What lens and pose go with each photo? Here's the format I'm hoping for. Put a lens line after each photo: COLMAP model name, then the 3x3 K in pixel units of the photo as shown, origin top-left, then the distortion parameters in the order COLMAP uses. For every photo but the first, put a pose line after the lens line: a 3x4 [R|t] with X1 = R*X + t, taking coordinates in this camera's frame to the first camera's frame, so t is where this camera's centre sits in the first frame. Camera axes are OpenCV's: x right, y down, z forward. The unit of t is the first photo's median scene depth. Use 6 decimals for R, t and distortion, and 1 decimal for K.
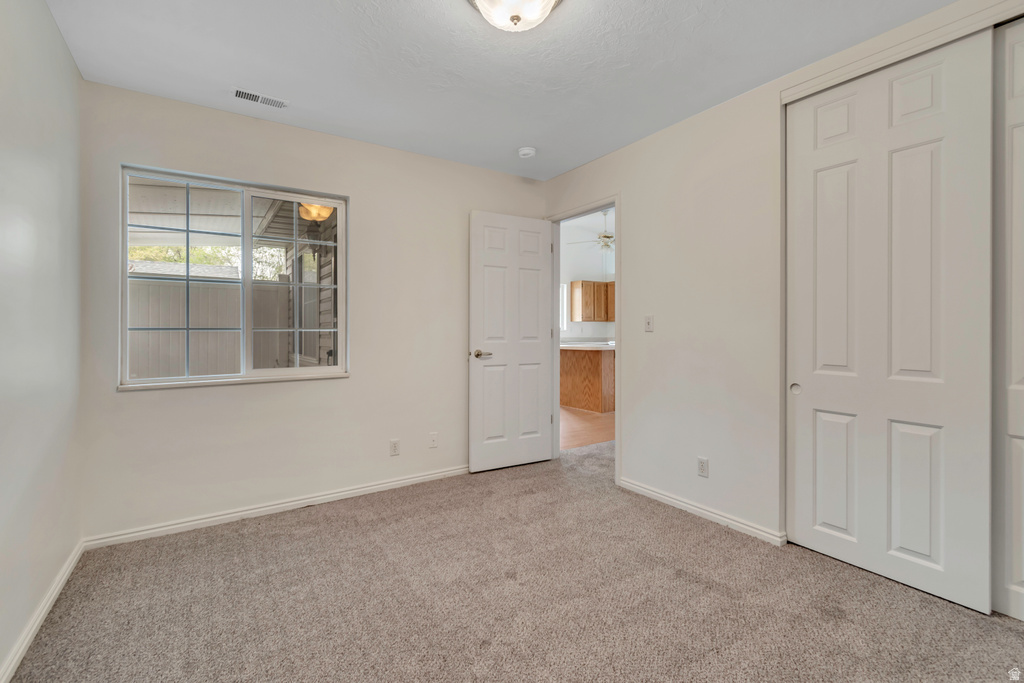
lens RADIAL K [[456.9, 0, 513.7], [0, 456.9, 336.7], [0, 0, 1]] dist [-0.000125, 0.000012]
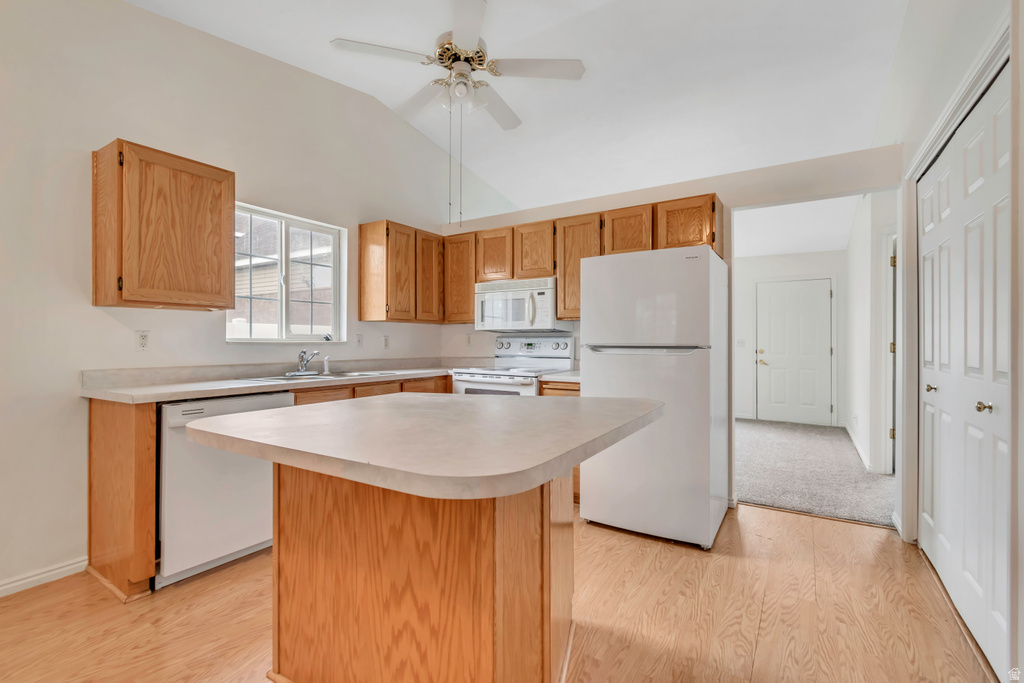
lens RADIAL K [[459.9, 0, 514.1], [0, 459.9, 338.7], [0, 0, 1]] dist [0.000808, -0.000335]
pose [[0.914913, 0.006408, 0.403600, 0.086854], [0.000253, 0.999865, -0.016450, -0.010224], [-0.403651, 0.015152, 0.914788, 0.570789]]
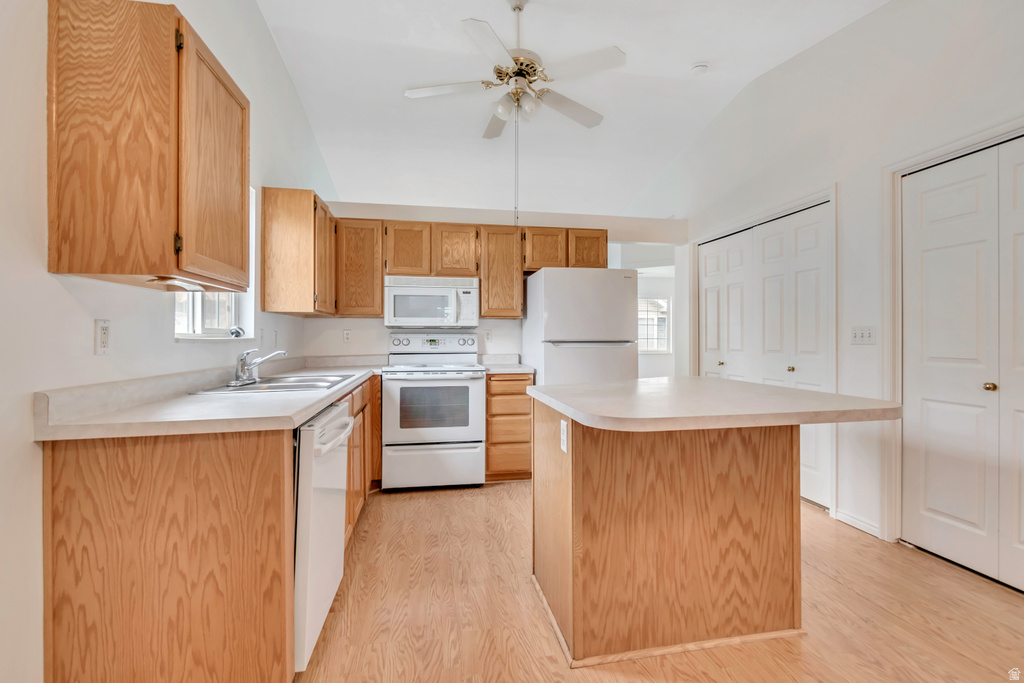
lens RADIAL K [[456.9, 0, 513.7], [0, 456.9, 336.7], [0, 0, 1]] dist [-0.000125, 0.000012]
pose [[0.398767, 0.005710, 0.917034, -0.100834], [0.008890, 0.999910, -0.010092, -0.010700], [-0.917009, 0.012177, 0.398681, 0.721356]]
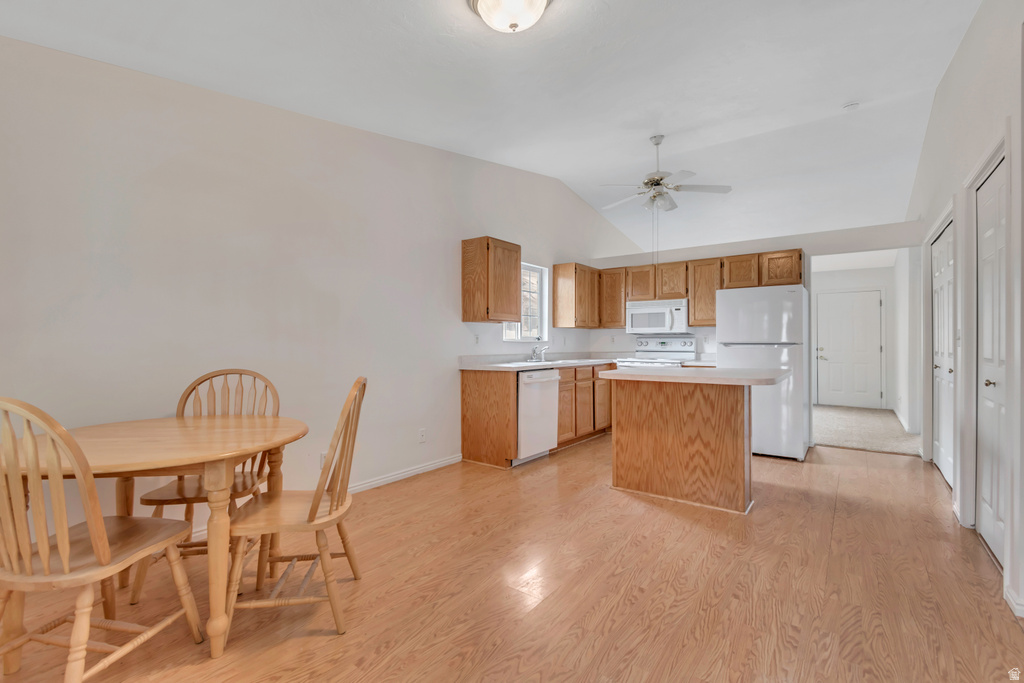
lens RADIAL K [[456.9, 0, 513.7], [0, 456.9, 336.7], [0, 0, 1]] dist [-0.000125, 0.000012]
pose [[0.944054, 0.007700, 0.329702, -0.139121], [-0.000563, 0.999764, -0.021737, -0.006424], [-0.329792, 0.020335, 0.943835, 0.423748]]
